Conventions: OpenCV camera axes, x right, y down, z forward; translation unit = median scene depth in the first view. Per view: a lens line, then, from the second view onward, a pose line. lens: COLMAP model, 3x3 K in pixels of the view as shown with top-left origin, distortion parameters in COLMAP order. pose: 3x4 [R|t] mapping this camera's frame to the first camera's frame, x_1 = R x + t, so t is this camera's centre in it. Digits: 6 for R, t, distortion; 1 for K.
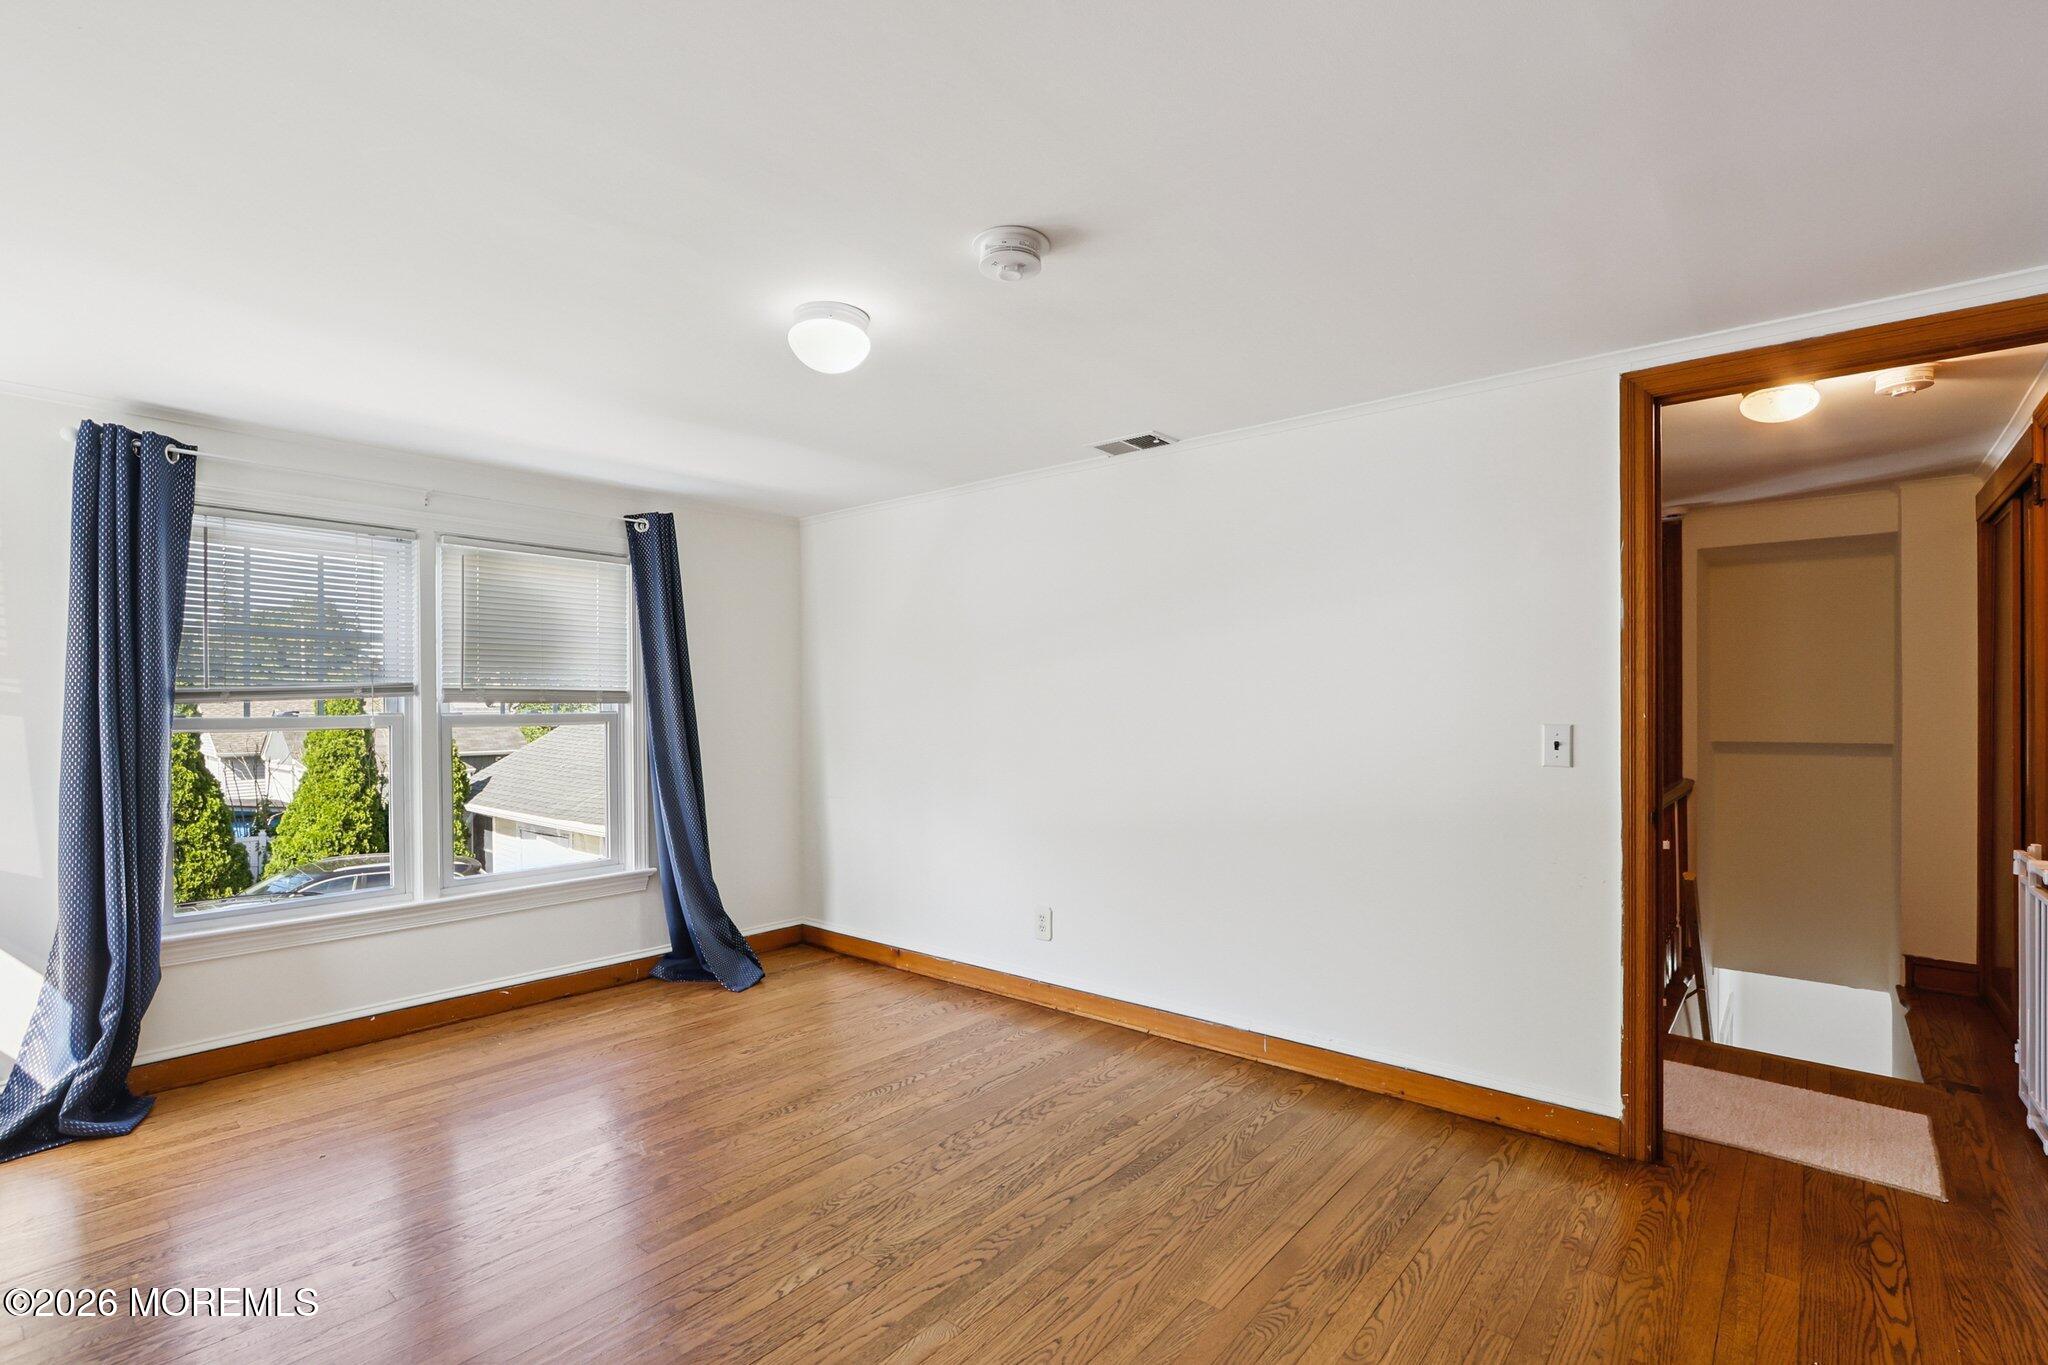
lens RADIAL K [[968.5, 0, 1013.0], [0, 968.5, 673.9], [0, 0, 1]] dist [-0.012905, 0.000586]
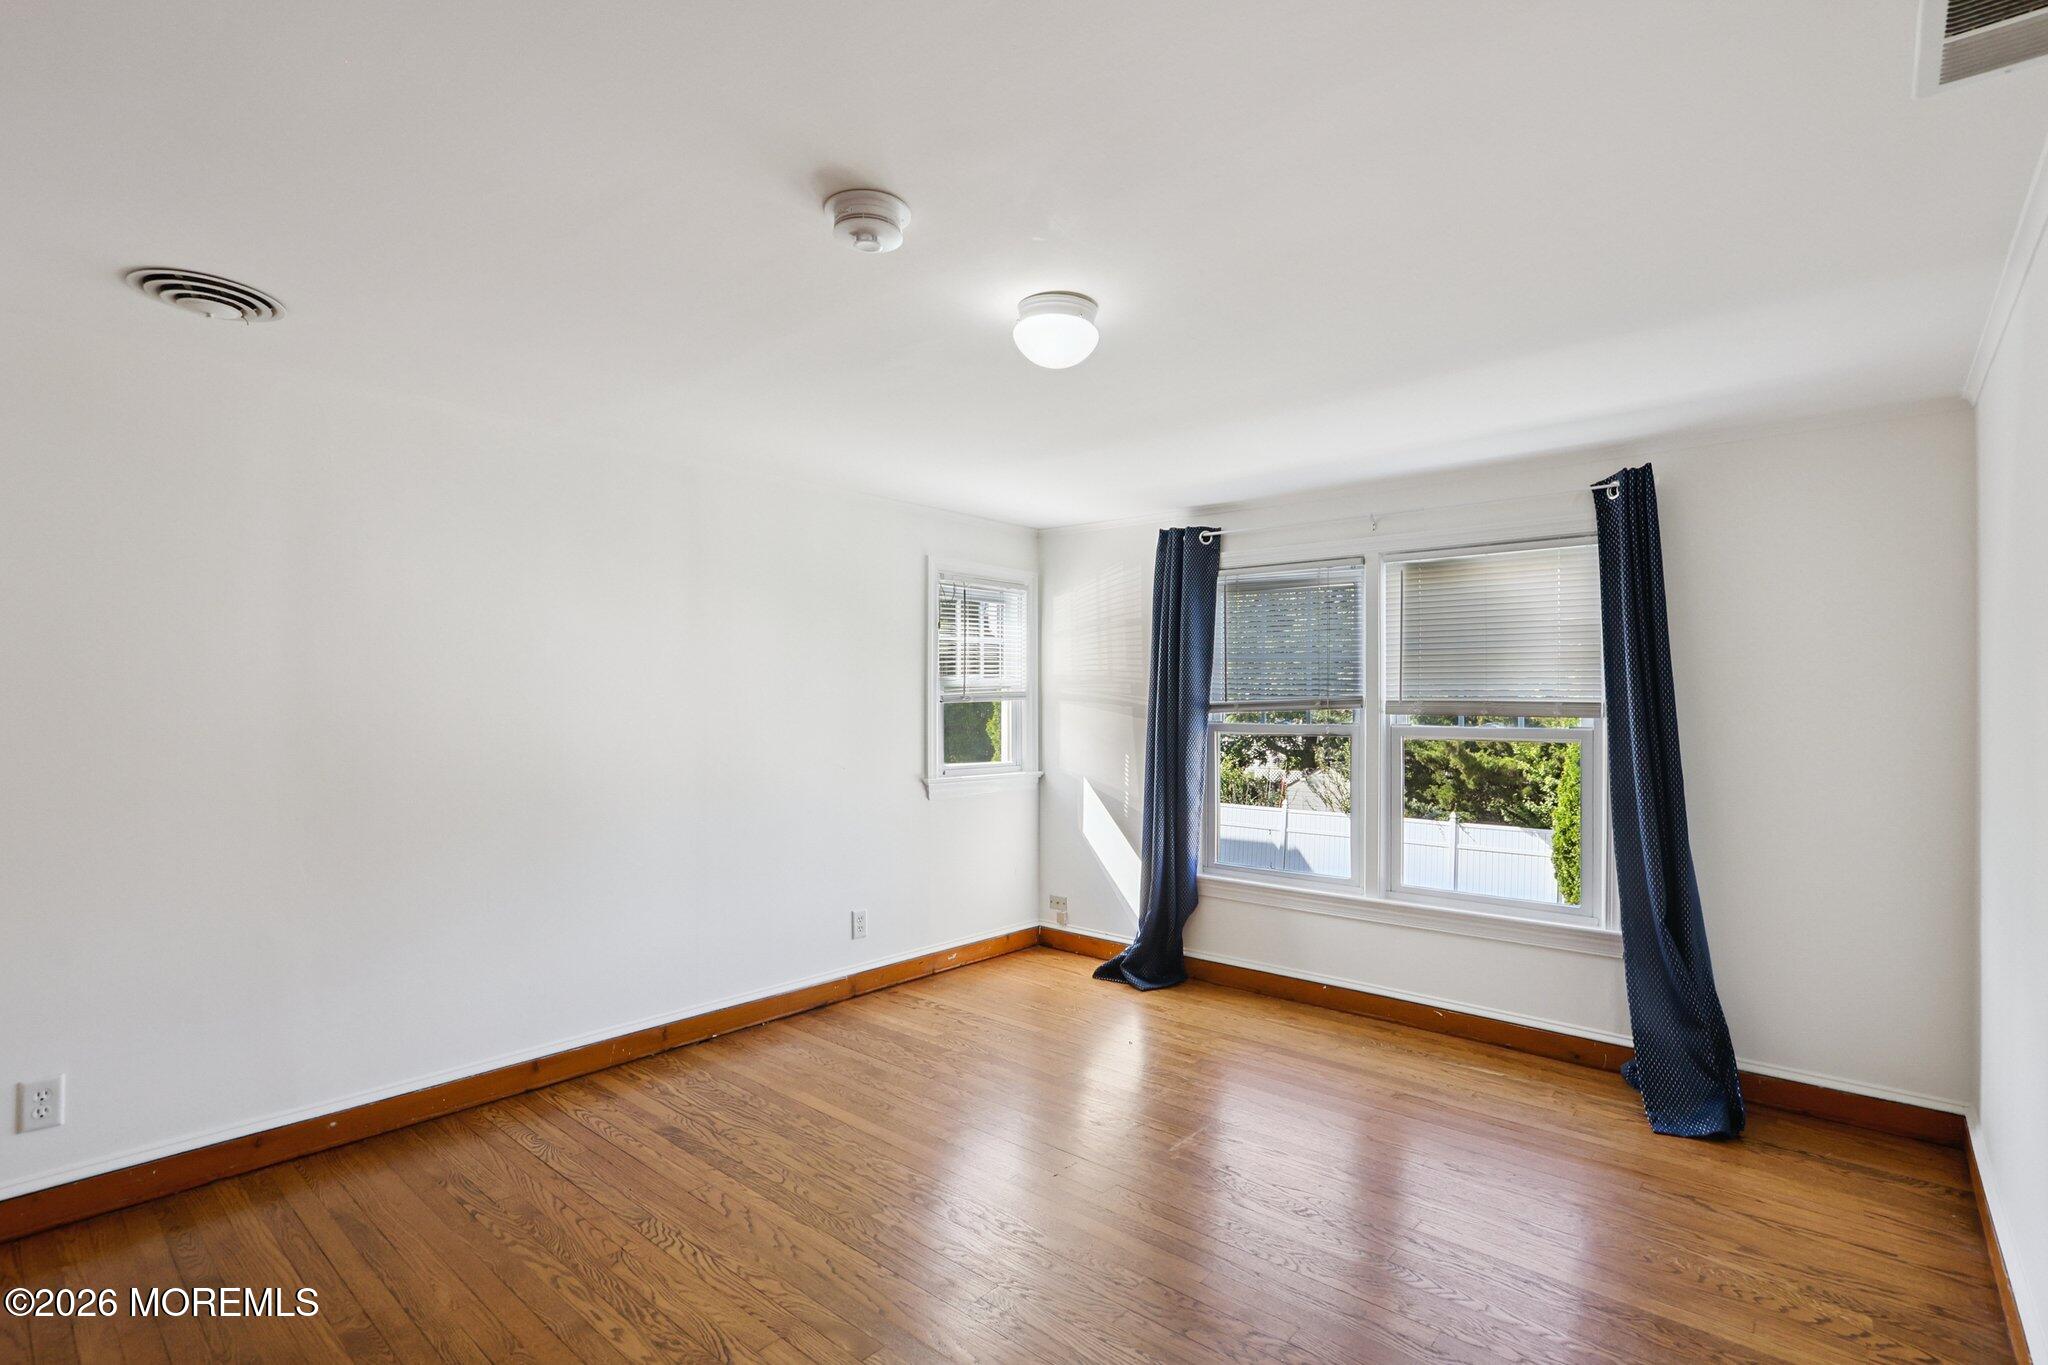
lens RADIAL K [[992.2, 0, 1022.5], [0, 992.2, 700.9], [0, 0, 1]] dist [-0.017851, -0.000046]
pose [[-0.041717, -0.001589, -0.999128, 0.505083], [0.021051, 0.999775, -0.002469, 0.009284], [0.998908, -0.021136, -0.041674, 0.652432]]
